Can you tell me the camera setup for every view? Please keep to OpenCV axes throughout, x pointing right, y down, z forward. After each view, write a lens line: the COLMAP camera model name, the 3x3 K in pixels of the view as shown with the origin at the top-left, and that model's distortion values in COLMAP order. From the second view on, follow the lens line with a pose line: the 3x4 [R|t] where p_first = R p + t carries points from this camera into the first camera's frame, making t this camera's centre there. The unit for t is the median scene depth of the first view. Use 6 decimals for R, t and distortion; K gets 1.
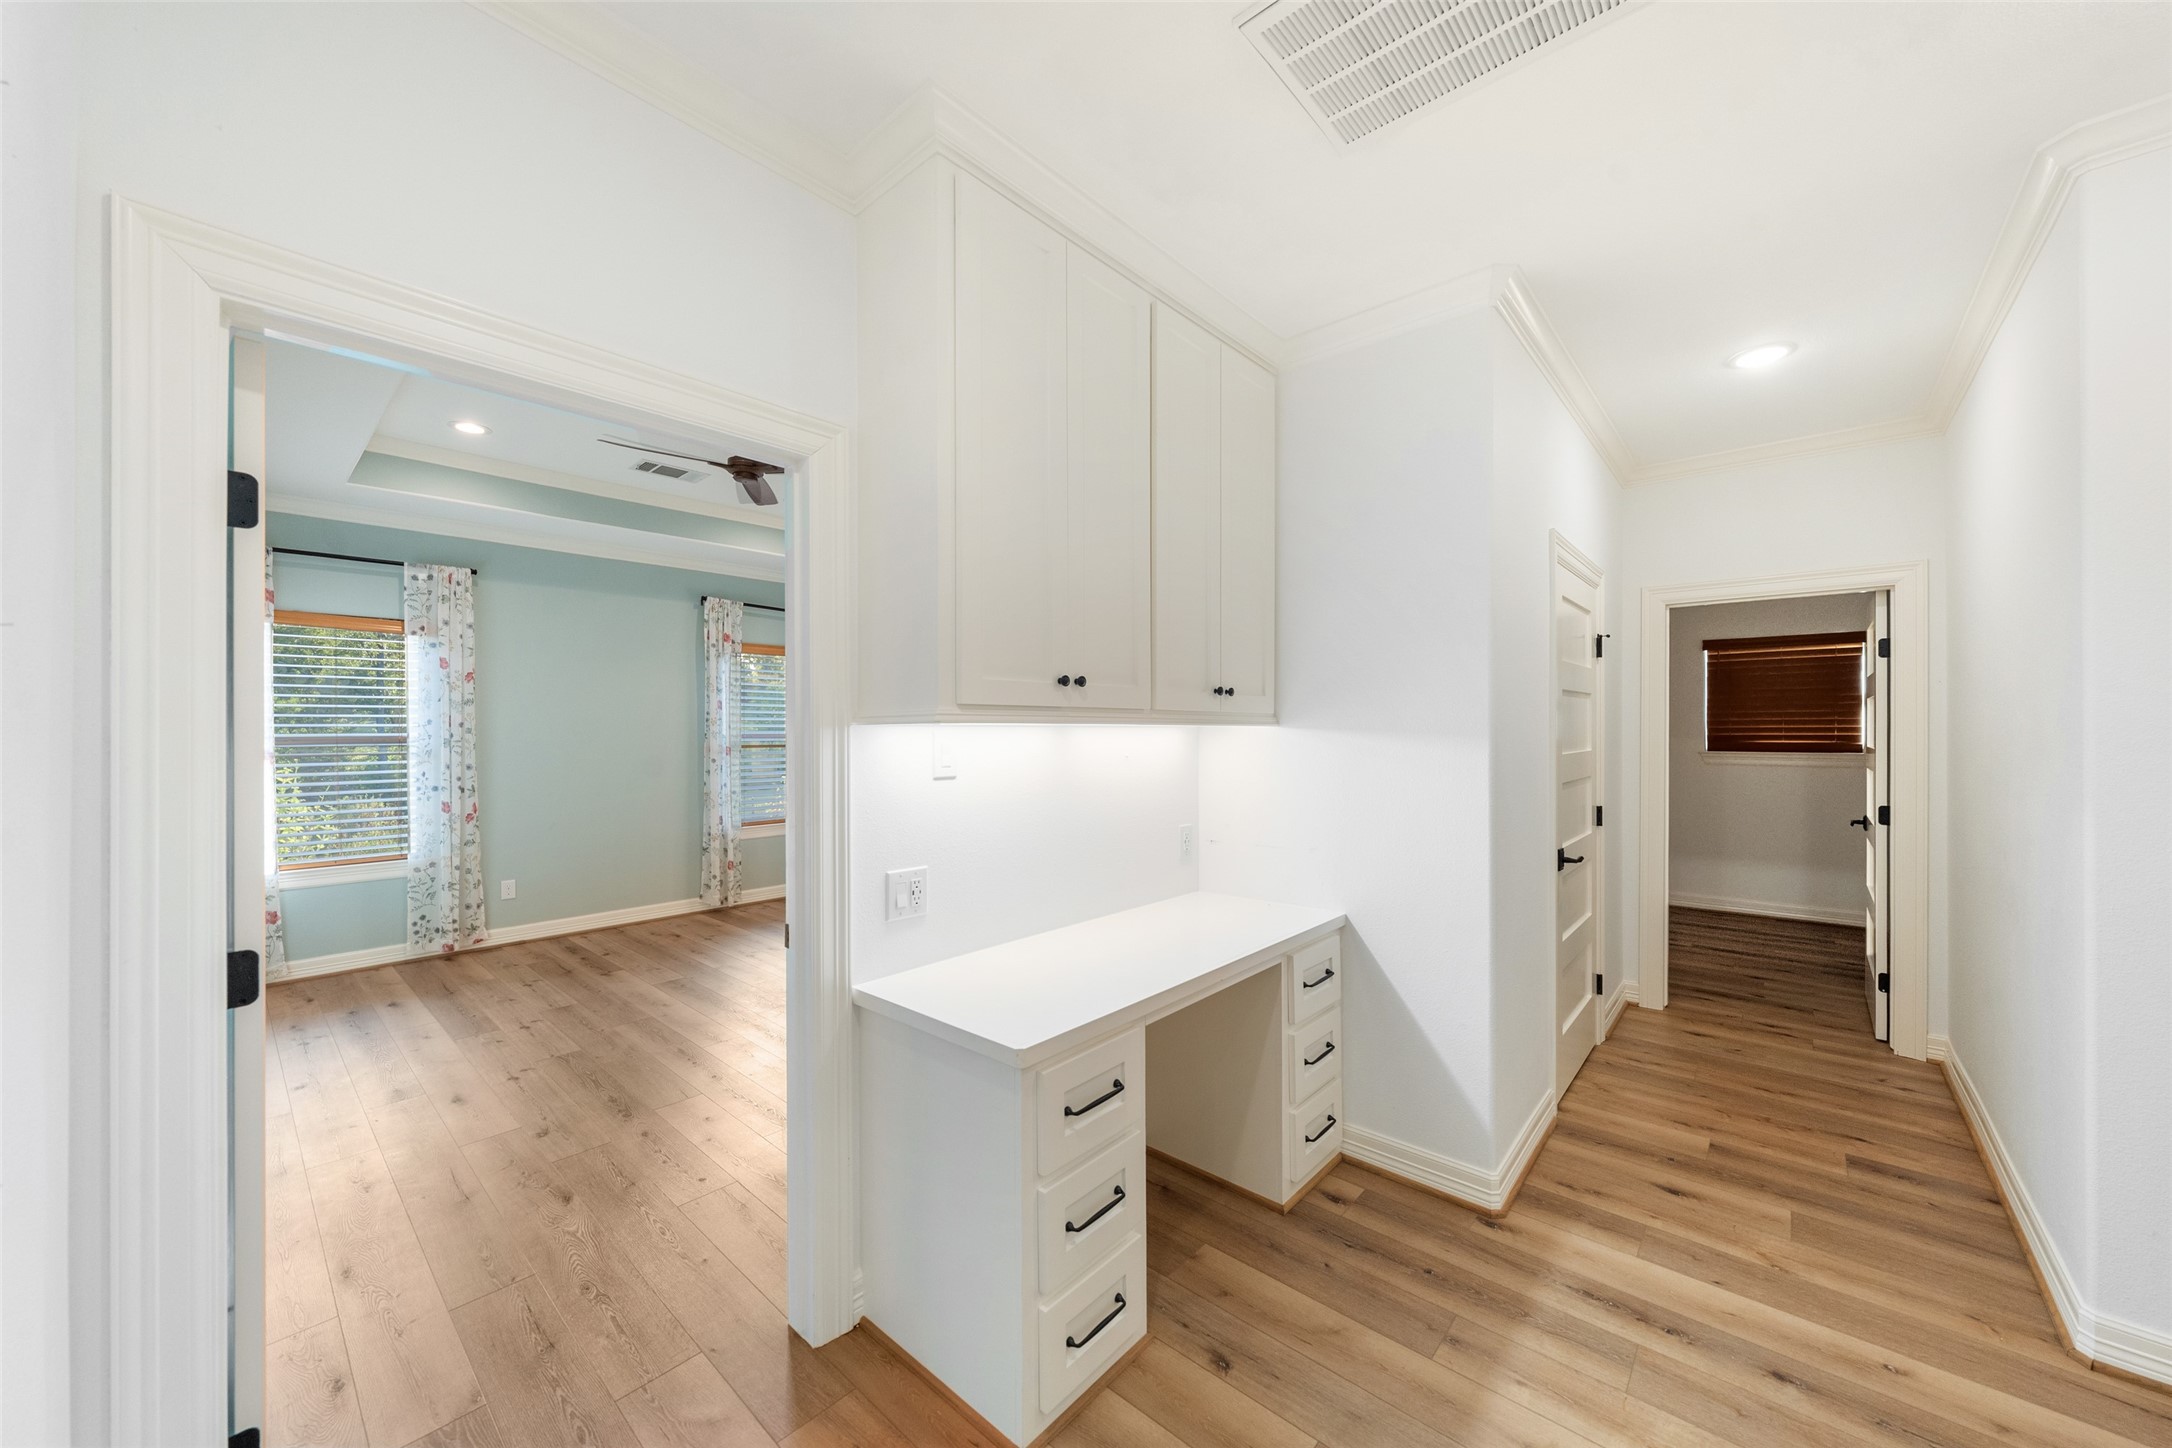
lens RADIAL K [[793.2, 0, 1081.5], [0, 793.2, 726.7], [0, 0, 1]] dist [-0.001376, -0.000075]
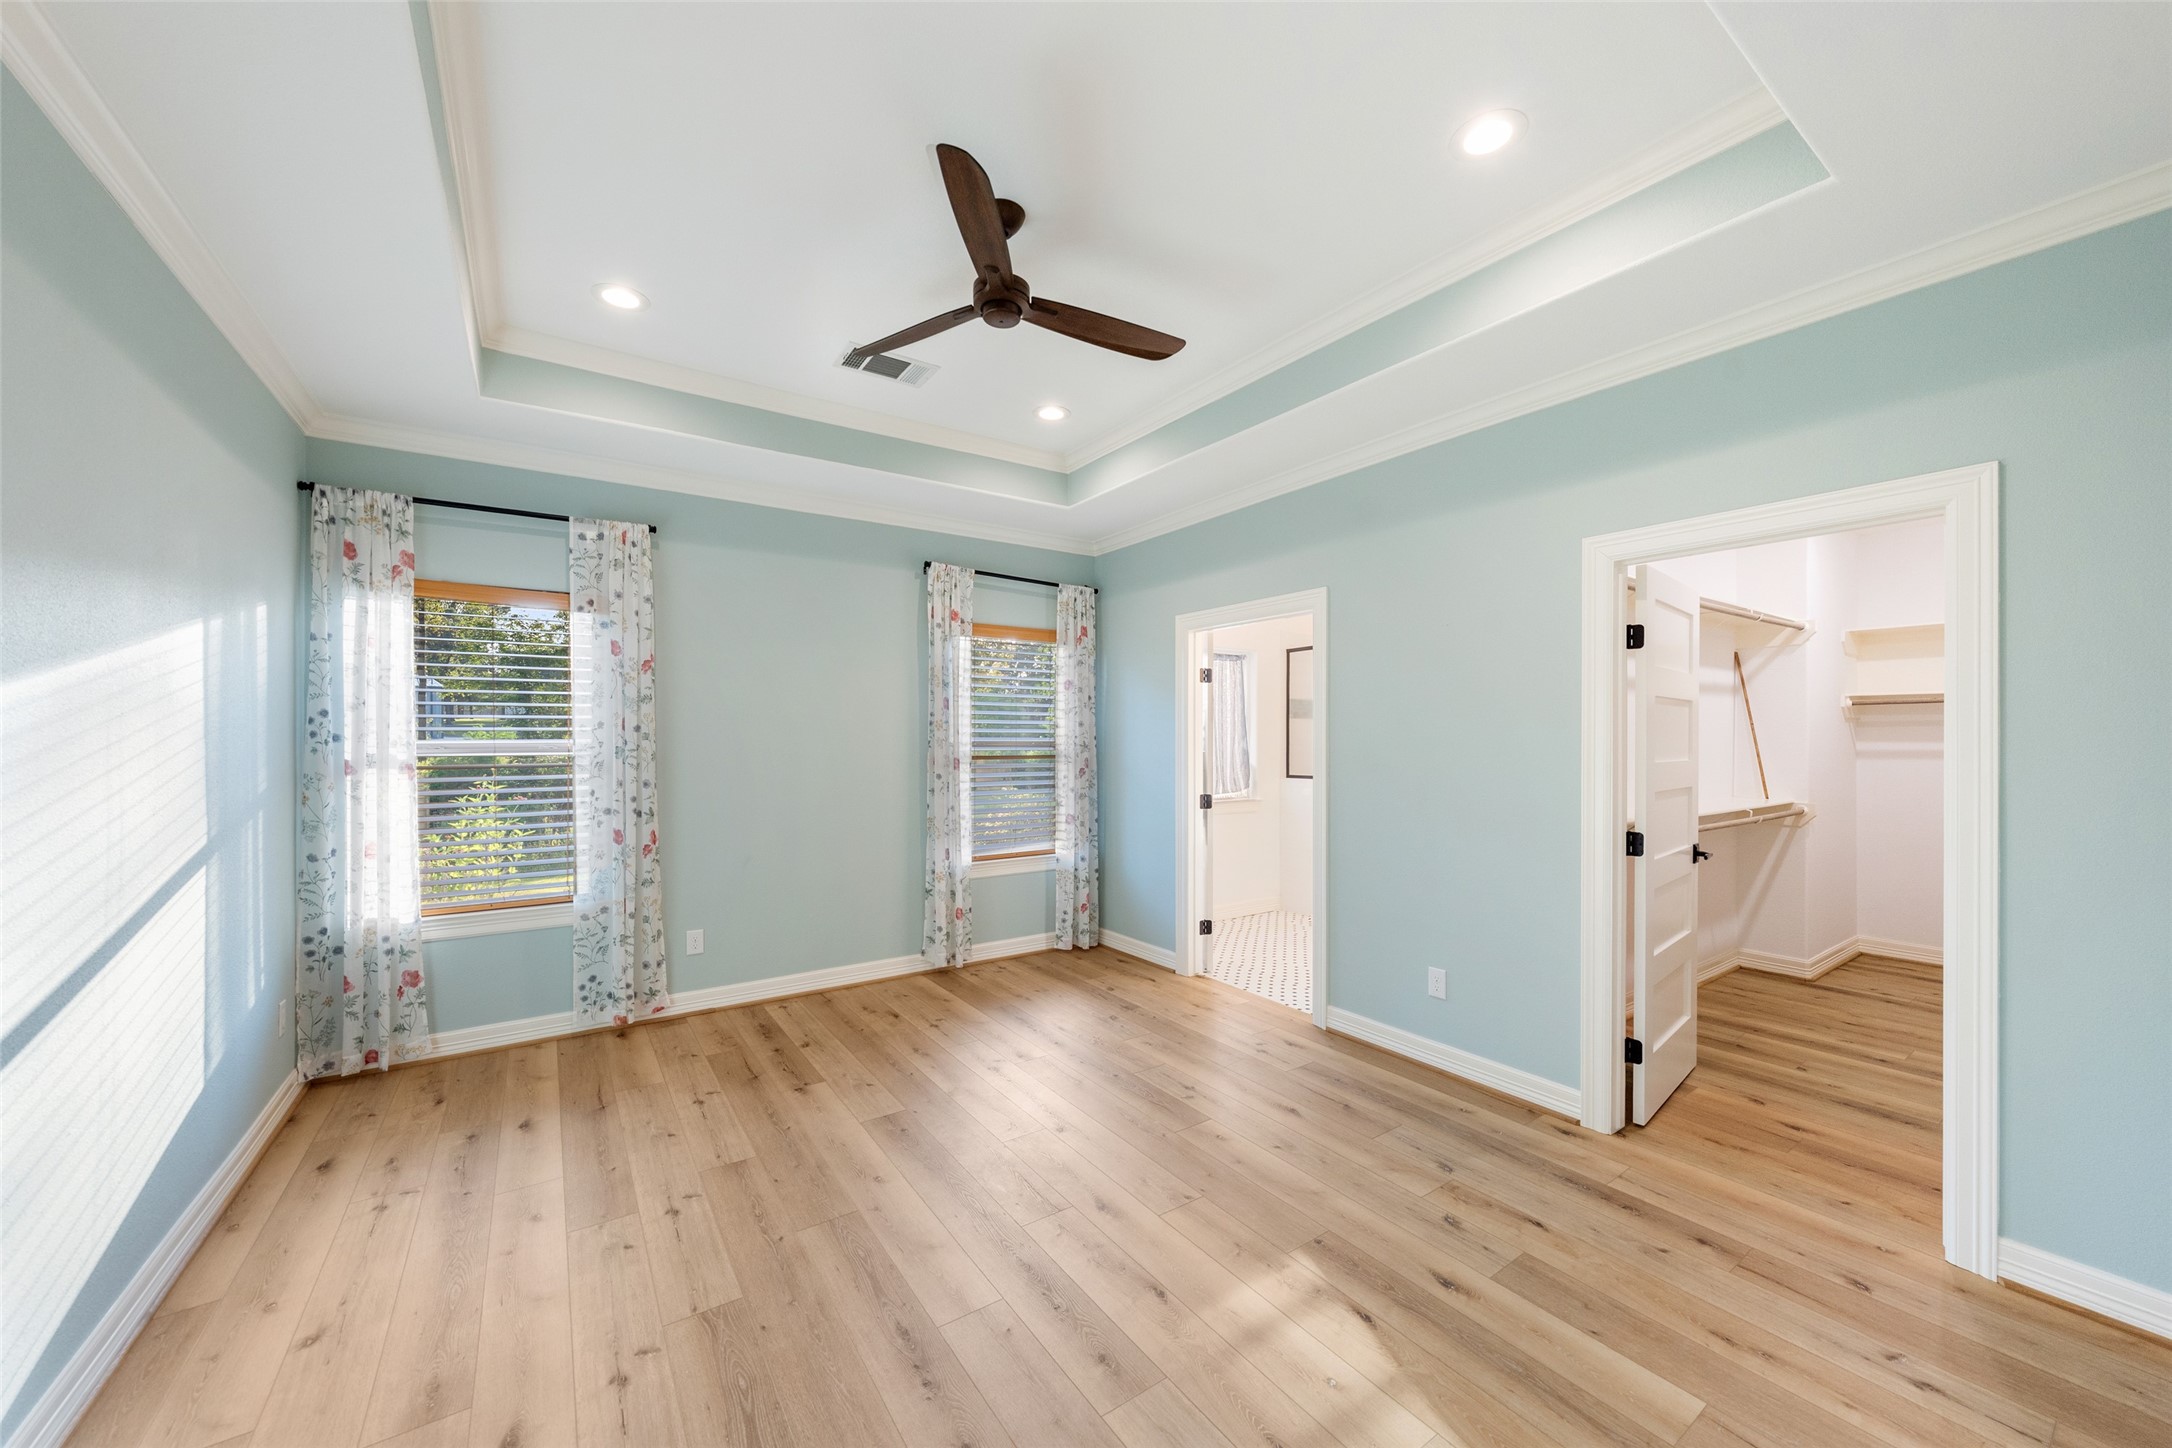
lens RADIAL K [[793.2, 0, 1085.9], [0, 793.2, 732.4], [0, 0, 1]] dist [-0.001376, -0.000075]
pose [[0.972831, 0.001598, -0.231512, -0.184613], [-0.001726, 0.999998, -0.000350, 0.000703], [0.231511, 0.000740, 0.972832, 0.357749]]
